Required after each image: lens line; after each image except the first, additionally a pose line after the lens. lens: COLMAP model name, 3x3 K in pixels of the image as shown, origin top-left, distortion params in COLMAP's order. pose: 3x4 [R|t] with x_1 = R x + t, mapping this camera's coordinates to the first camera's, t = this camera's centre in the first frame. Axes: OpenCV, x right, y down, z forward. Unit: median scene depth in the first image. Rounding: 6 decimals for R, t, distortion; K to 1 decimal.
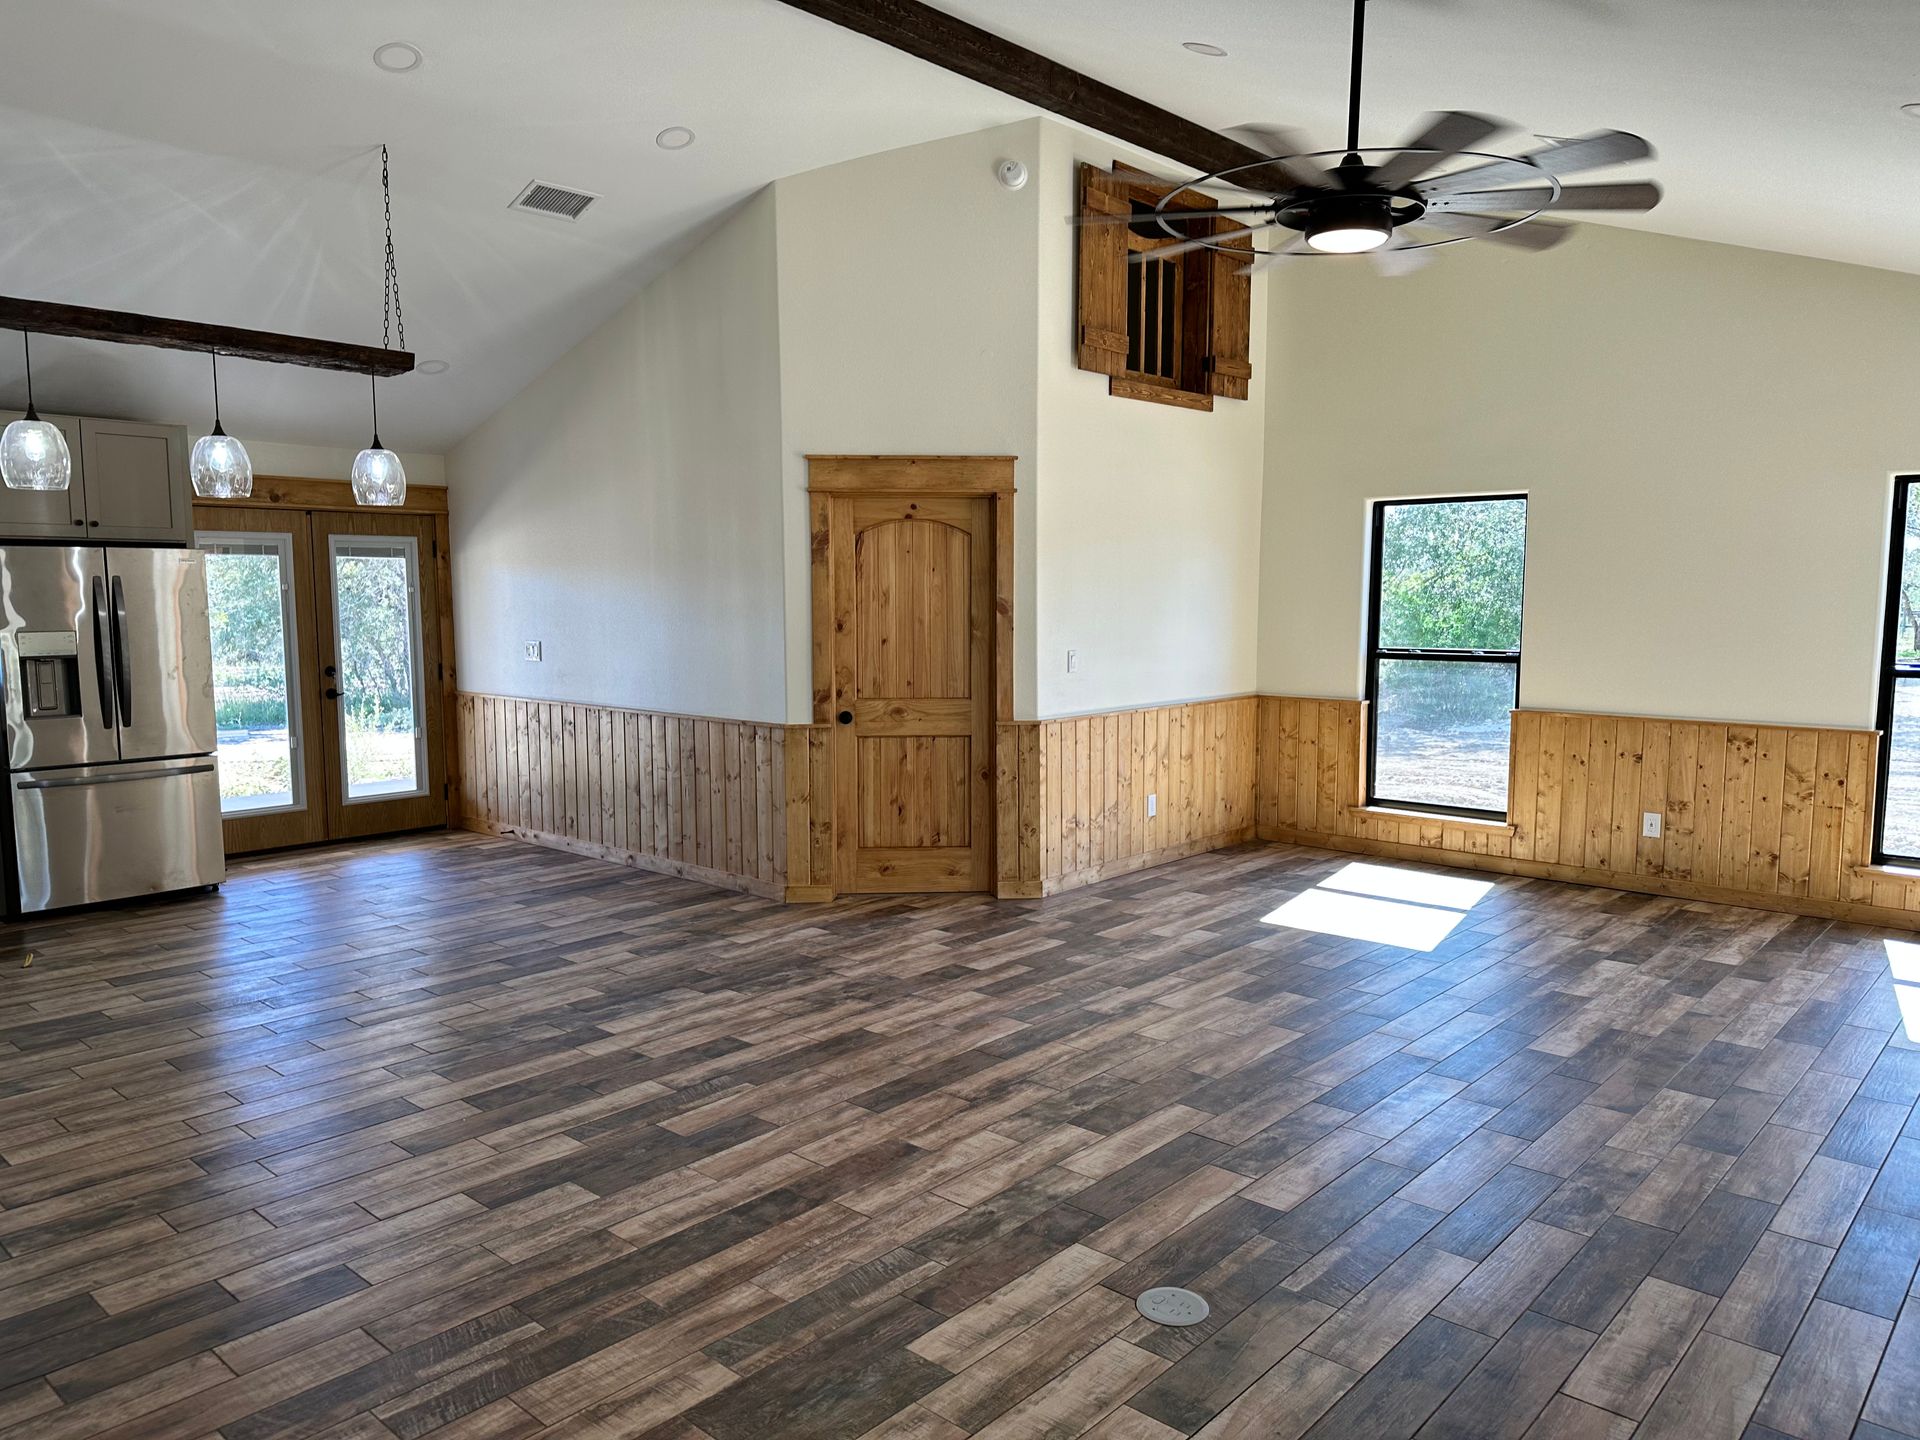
lens RADIAL K [[1314.8, 0, 960.0], [0, 1314.8, 720.0], [0, 0, 1]] dist [0.157540, -0.199907]
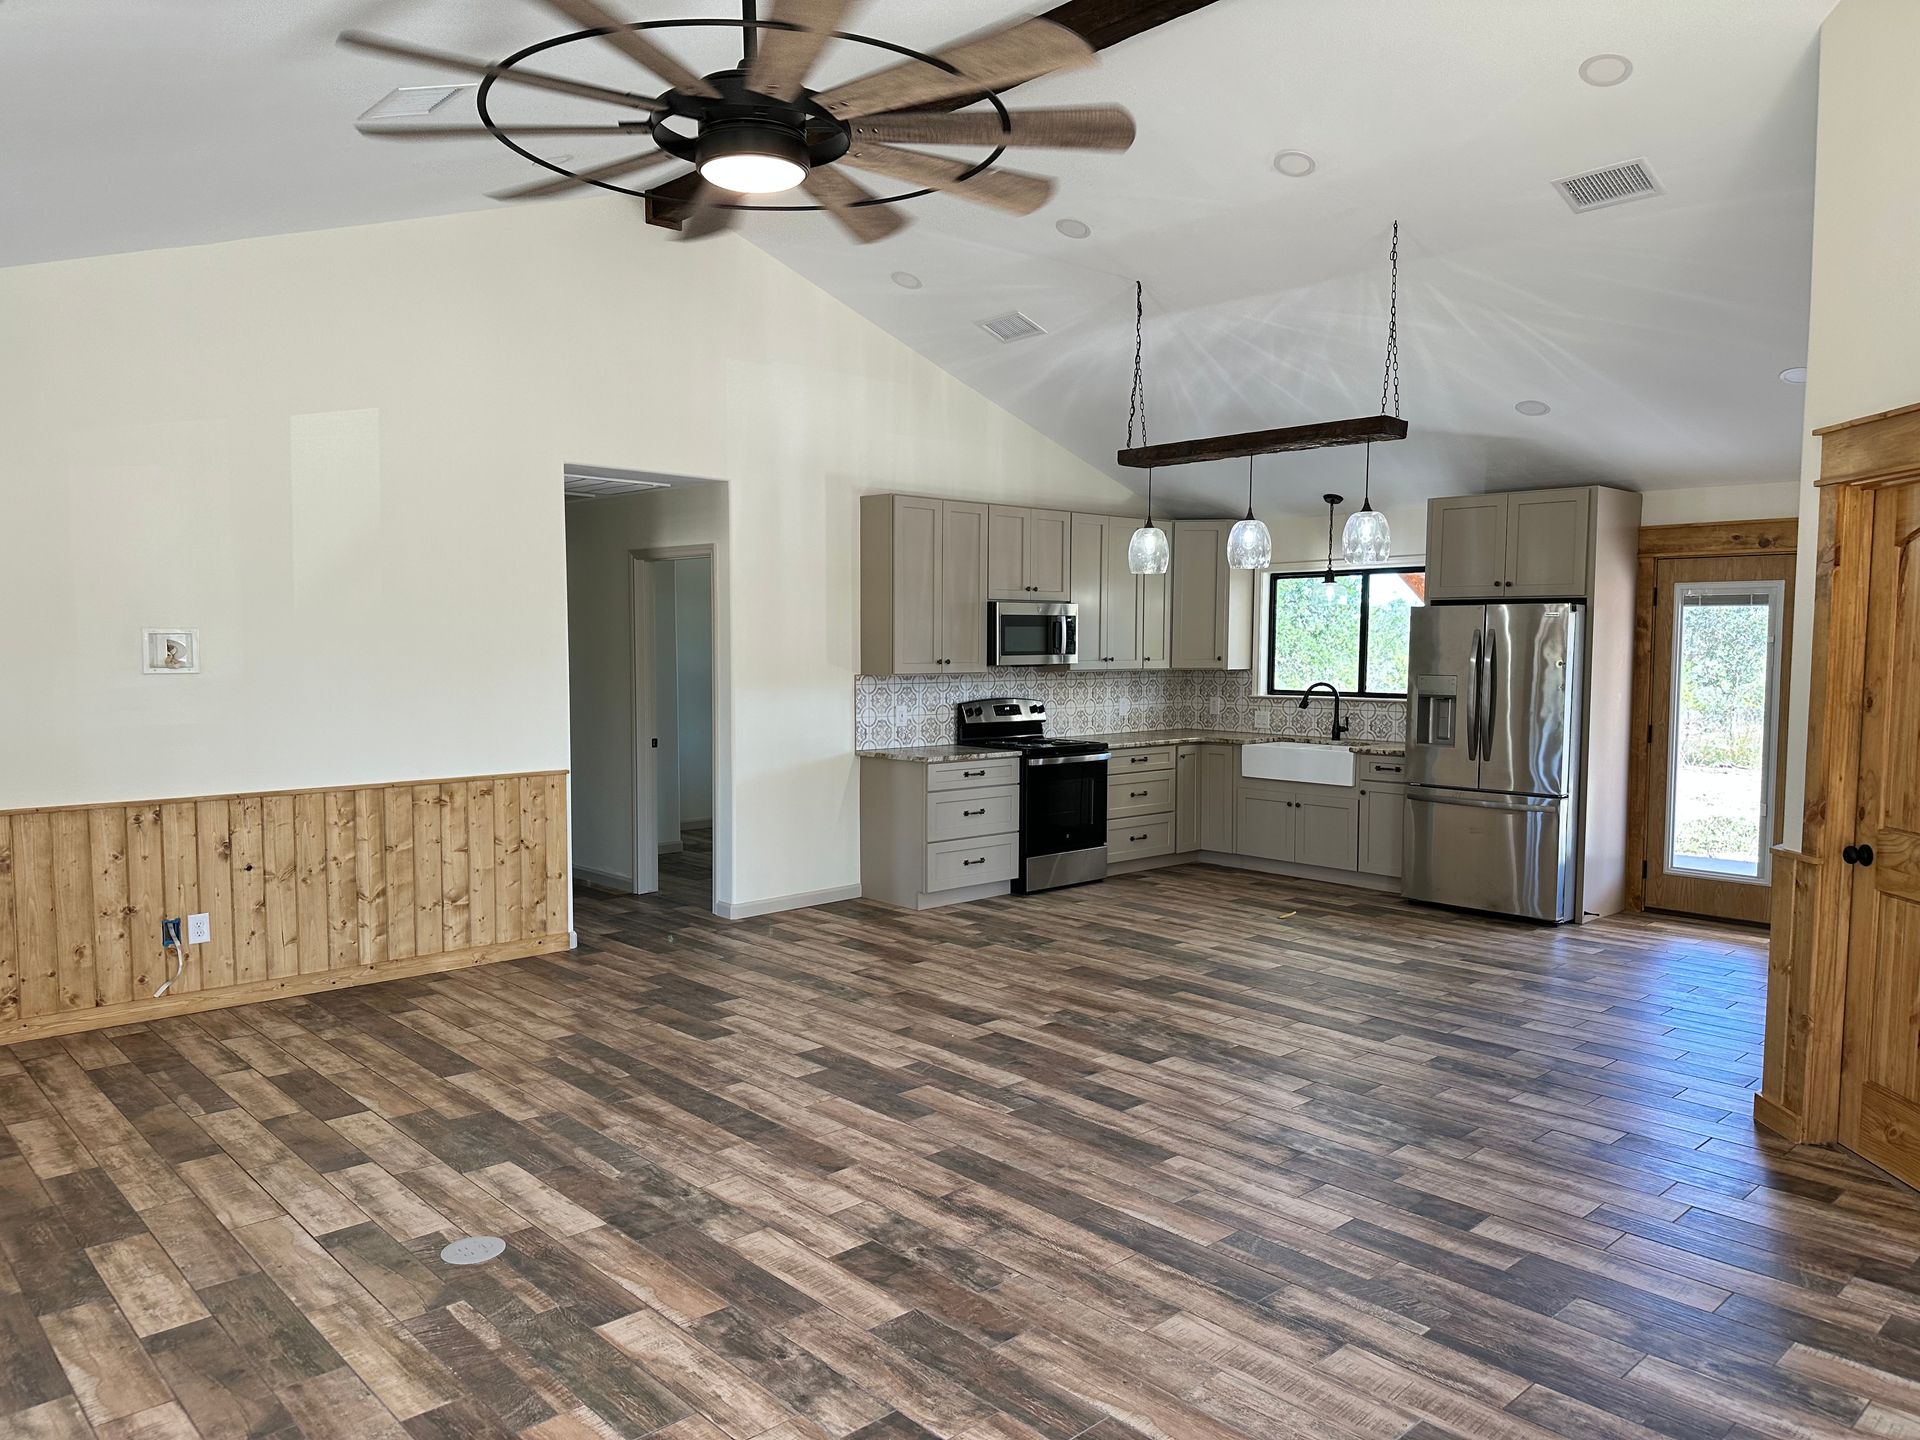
lens RADIAL K [[1330.4, 0, 964.6], [0, 1330.4, 733.4], [0, 0, 1]] dist [0.164680, -0.289699]
pose [[-0.080132, 0.072449, -0.994148, 0.823382], [-0.100940, 0.991638, 0.080402, -0.096556], [0.991660, 0.106792, -0.072149, 0.948393]]
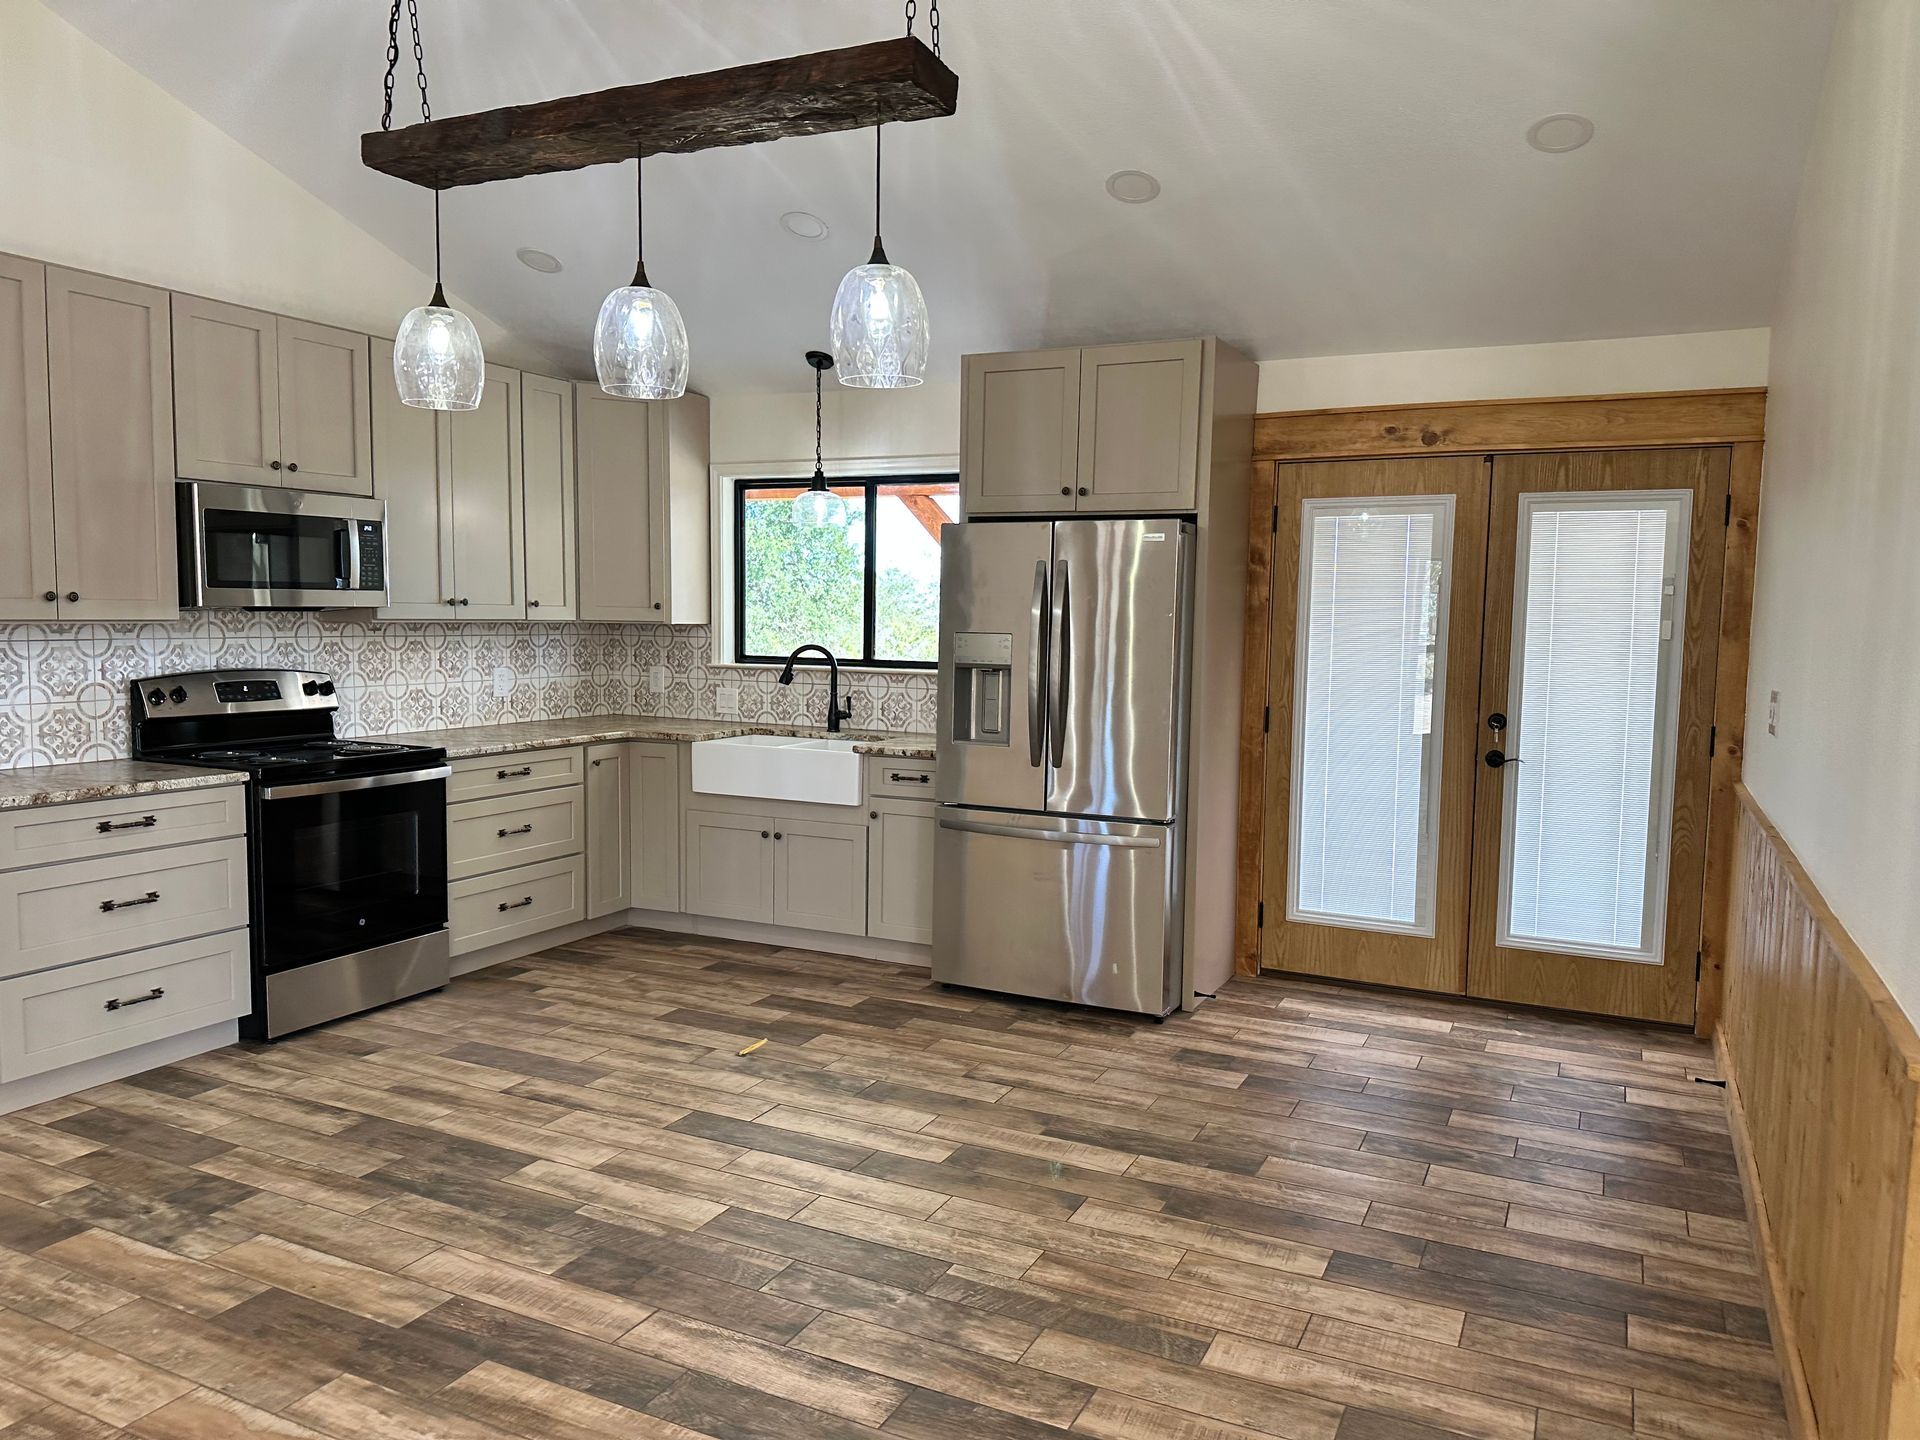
lens RADIAL K [[1330.4, 0, 964.6], [0, 1330.4, 733.4], [0, 0, 1]] dist [0.164680, -0.289699]
pose [[0.279523, 0.095121, -0.955416, 0.082736], [-0.110868, 0.991622, 0.066289, -0.081591], [0.953717, 0.087395, 0.287727, 1.098356]]
